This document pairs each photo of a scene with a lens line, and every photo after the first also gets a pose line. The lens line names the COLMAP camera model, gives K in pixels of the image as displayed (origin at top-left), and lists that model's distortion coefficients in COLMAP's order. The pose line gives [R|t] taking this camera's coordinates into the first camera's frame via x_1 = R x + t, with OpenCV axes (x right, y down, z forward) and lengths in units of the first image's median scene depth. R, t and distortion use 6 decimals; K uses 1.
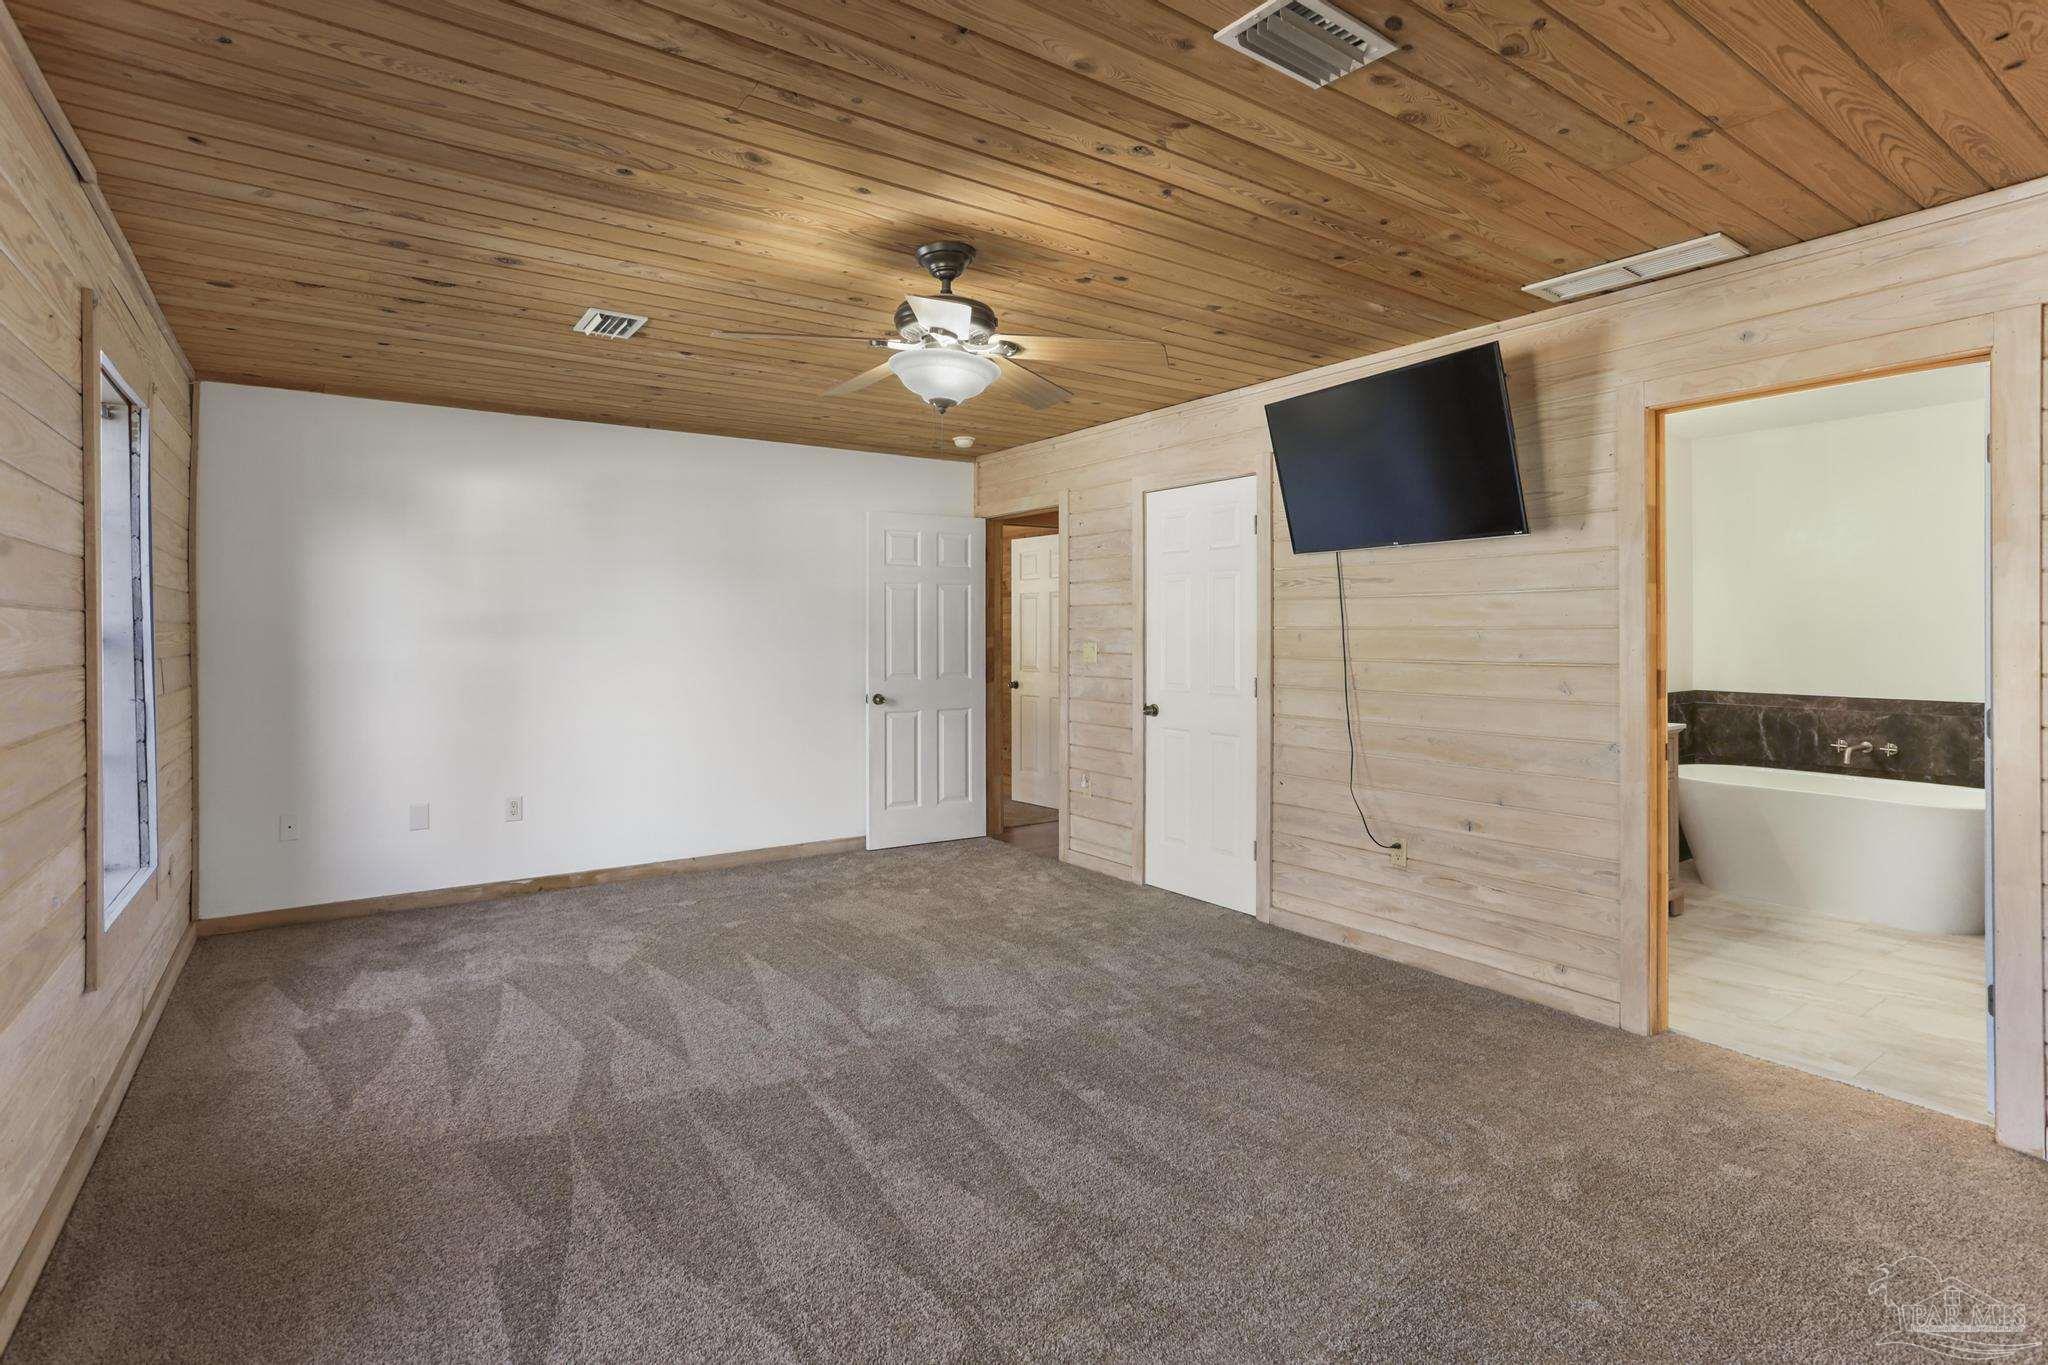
lens RADIAL K [[988.8, 0, 1020.6], [0, 988.8, 666.4], [0, 0, 1]] dist [-0.043932, 0.022945]
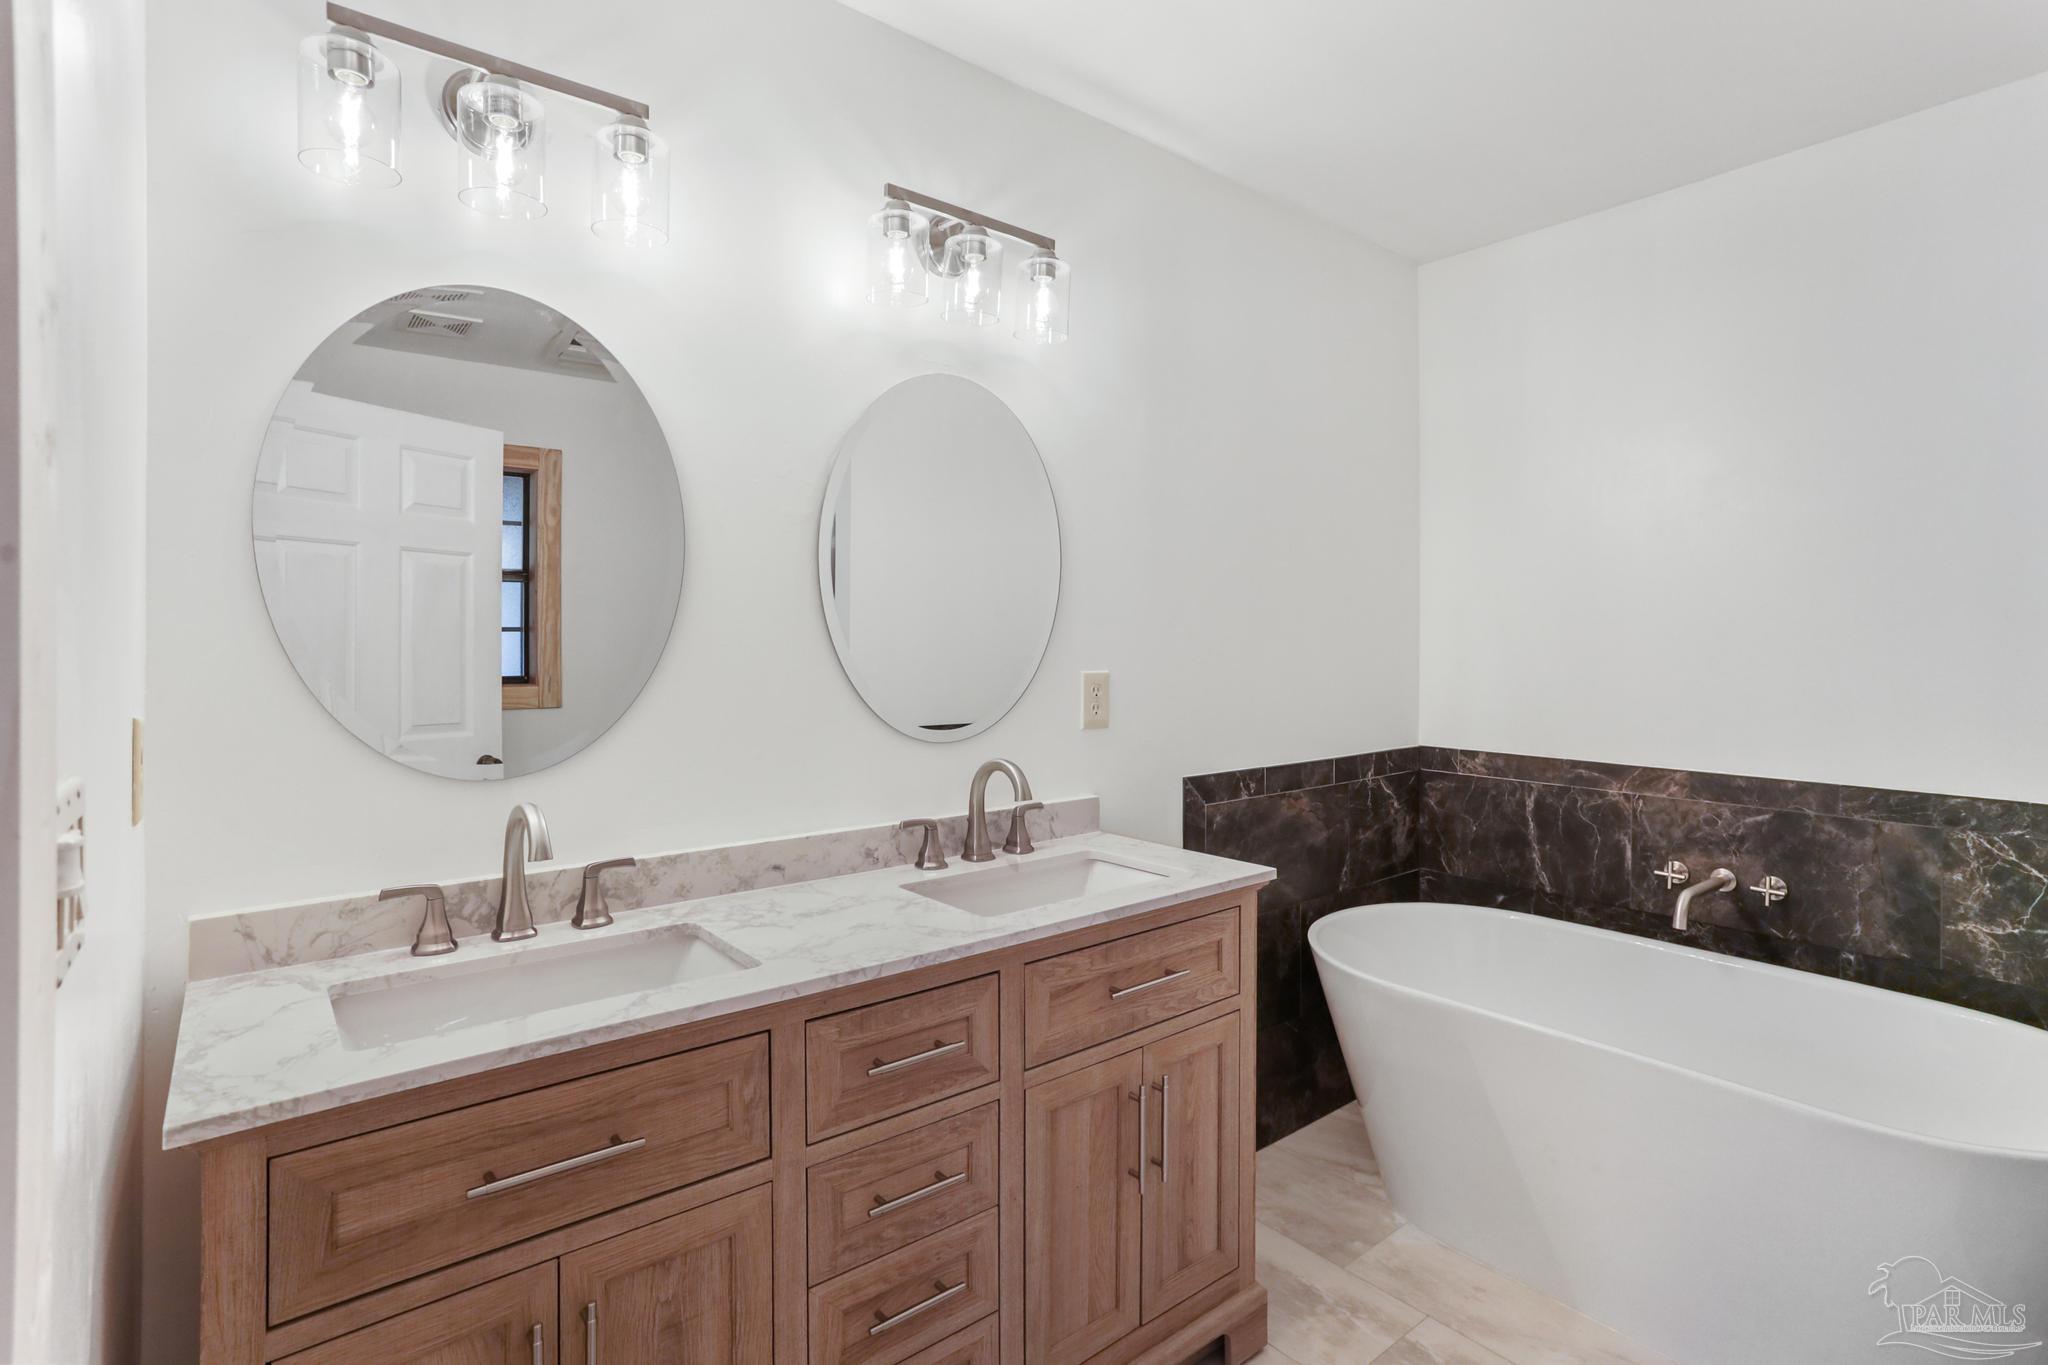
lens RADIAL K [[988.8, 0, 1026.9], [0, 988.8, 681.1], [0, 0, 1]] dist [-0.043932, 0.022945]
pose [[0.996432, 0.002907, 0.084349, 0.492927], [-0.003342, 0.999982, 0.005014, -0.013755], [-0.084333, -0.005278, 0.996424, 0.555965]]
